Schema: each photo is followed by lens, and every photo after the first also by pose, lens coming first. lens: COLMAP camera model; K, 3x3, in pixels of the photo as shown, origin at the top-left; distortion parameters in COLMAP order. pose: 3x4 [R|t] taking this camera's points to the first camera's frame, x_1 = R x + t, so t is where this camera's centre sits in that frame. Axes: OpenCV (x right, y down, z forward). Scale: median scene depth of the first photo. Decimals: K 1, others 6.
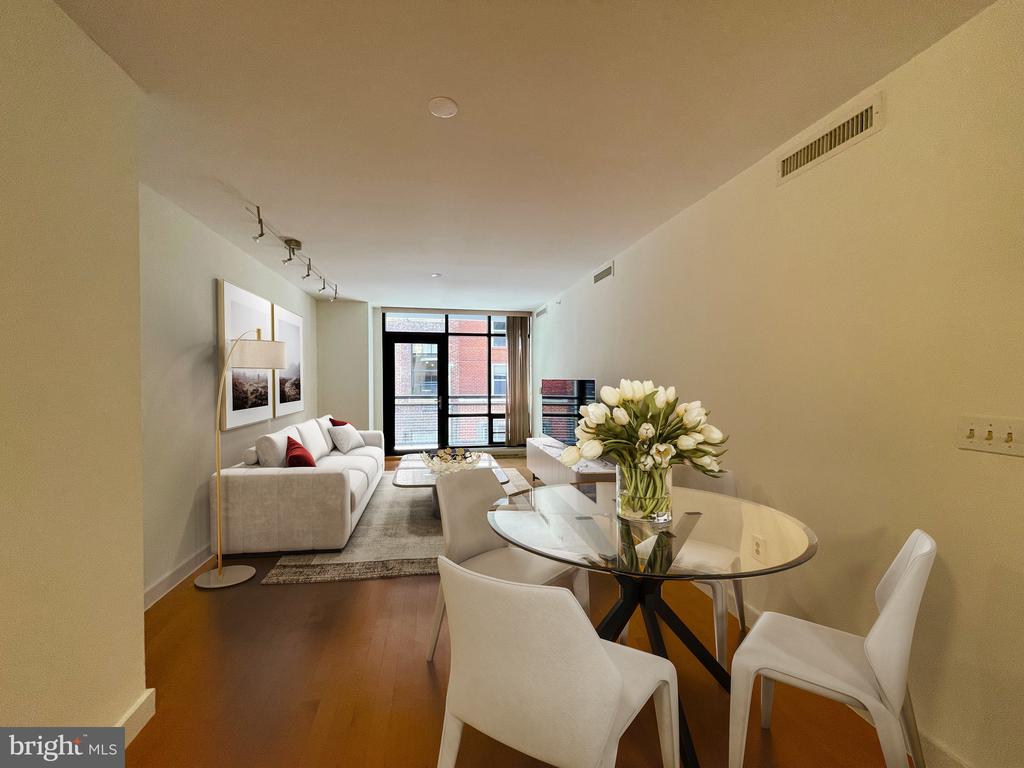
lens RADIAL K [[406.7, 0, 512.0], [0, 406.7, 384.0], [0, 0, 1]] dist [0.002643, 0.000212]
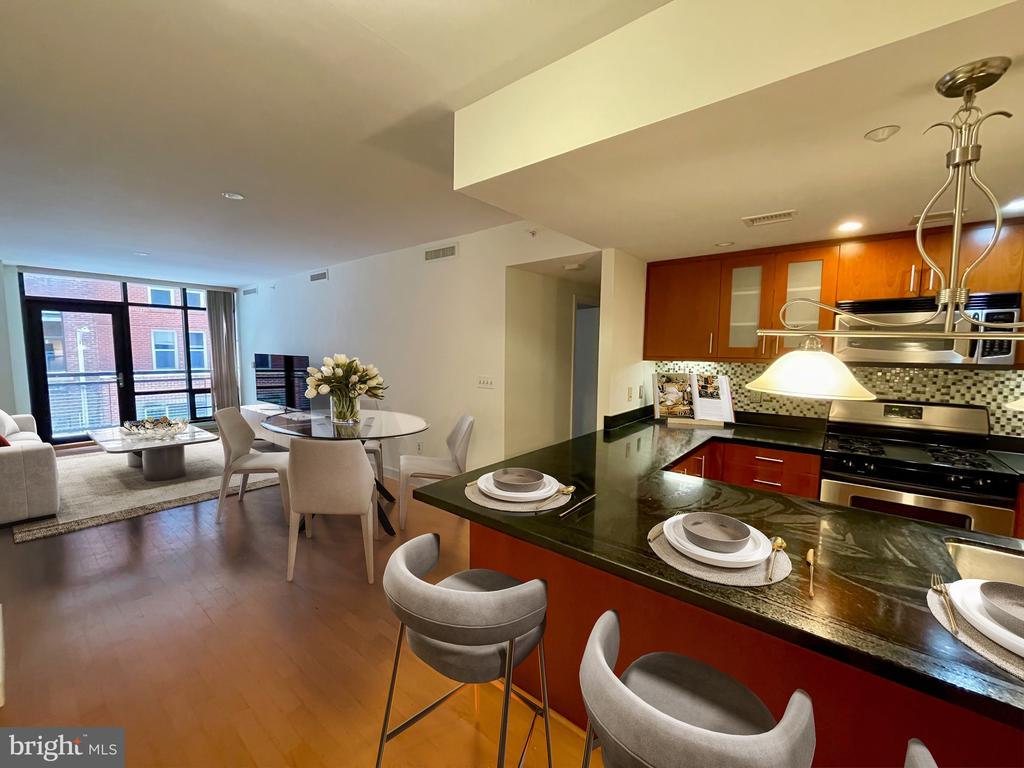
lens RADIAL K [[406.7, 0, 512.0], [0, 406.7, 384.0], [0, 0, 1]] dist [0.002643, 0.000212]
pose [[0.769376, -0.047114, 0.637056, -0.085479], [0.005893, 0.997757, 0.066673, -0.000064], [-0.638769, -0.047542, 0.767928, -0.255245]]
